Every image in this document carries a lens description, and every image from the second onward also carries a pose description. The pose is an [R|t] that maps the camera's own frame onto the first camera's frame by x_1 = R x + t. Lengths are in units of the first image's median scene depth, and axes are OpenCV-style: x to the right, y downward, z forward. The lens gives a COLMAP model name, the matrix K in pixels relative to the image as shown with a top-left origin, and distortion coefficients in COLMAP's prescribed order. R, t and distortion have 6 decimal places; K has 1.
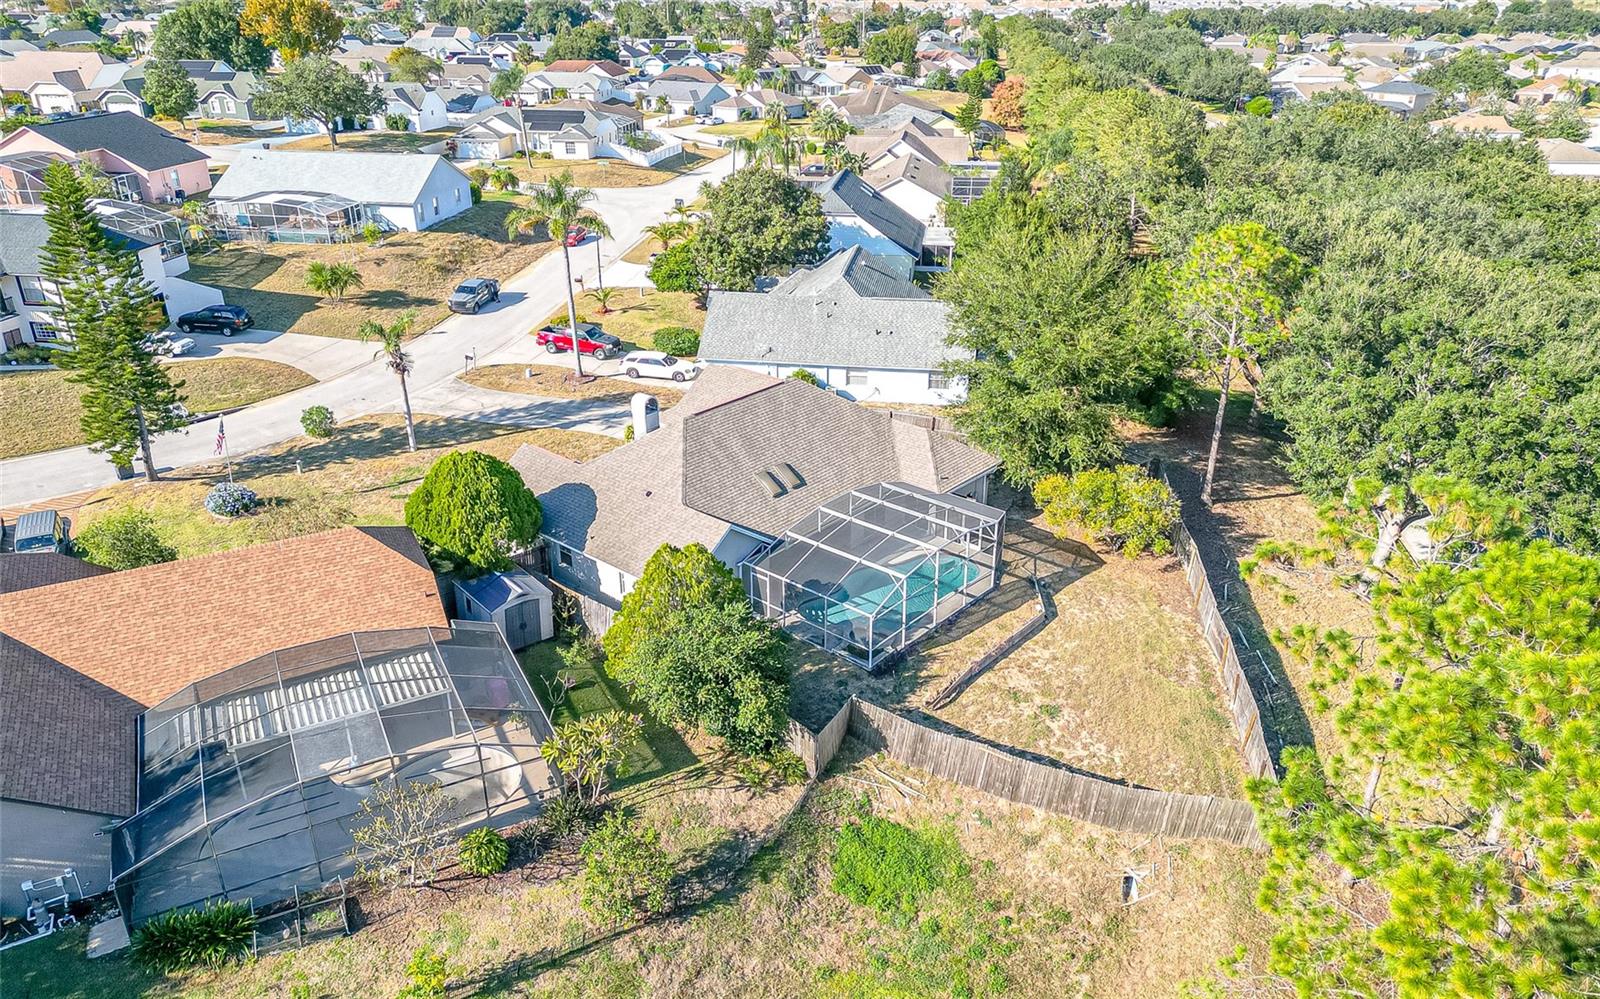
lens RADIAL K [[1129.2, 0, 792.2], [0, 1129.2, 487.2], [0, 0, 1]] dist [0.073683, -0.071741]
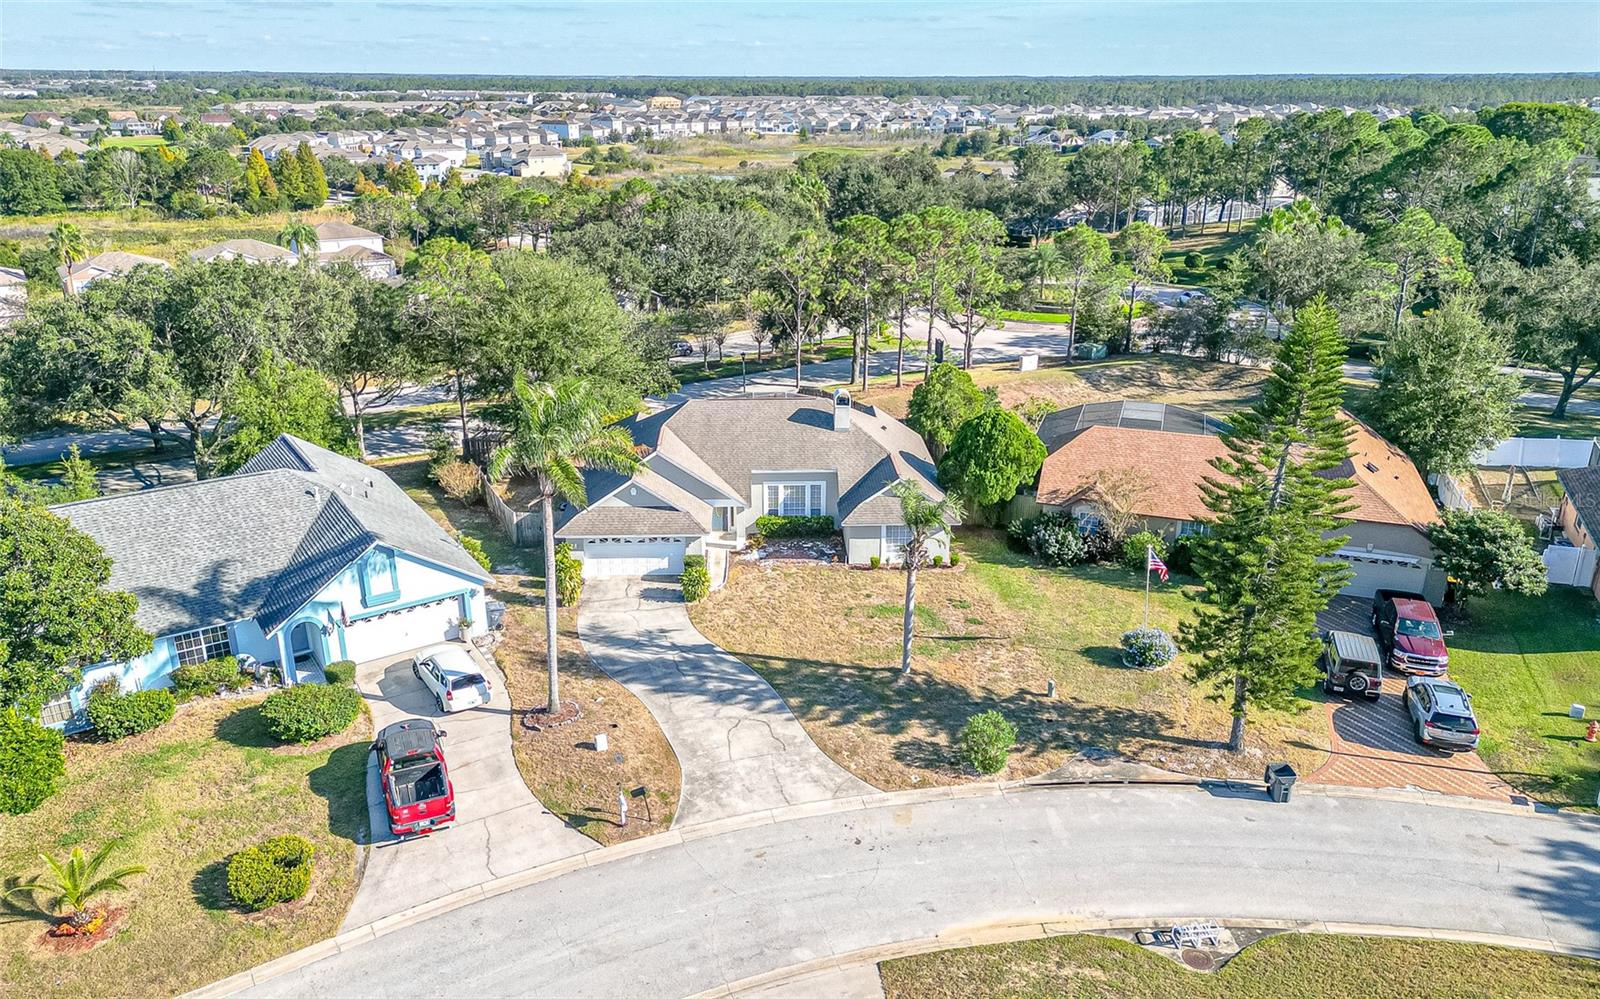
lens RADIAL K [[1129.2, 0, 796.3], [0, 1129.2, 490.2], [0, 0, 1]] dist [0.073683, -0.071741]
pose [[-0.684160, -0.249347, 0.685384, -0.795620], [0.295838, 0.764082, 0.573288, -0.588882], [-0.666637, 0.594983, -0.448988, 1.369499]]
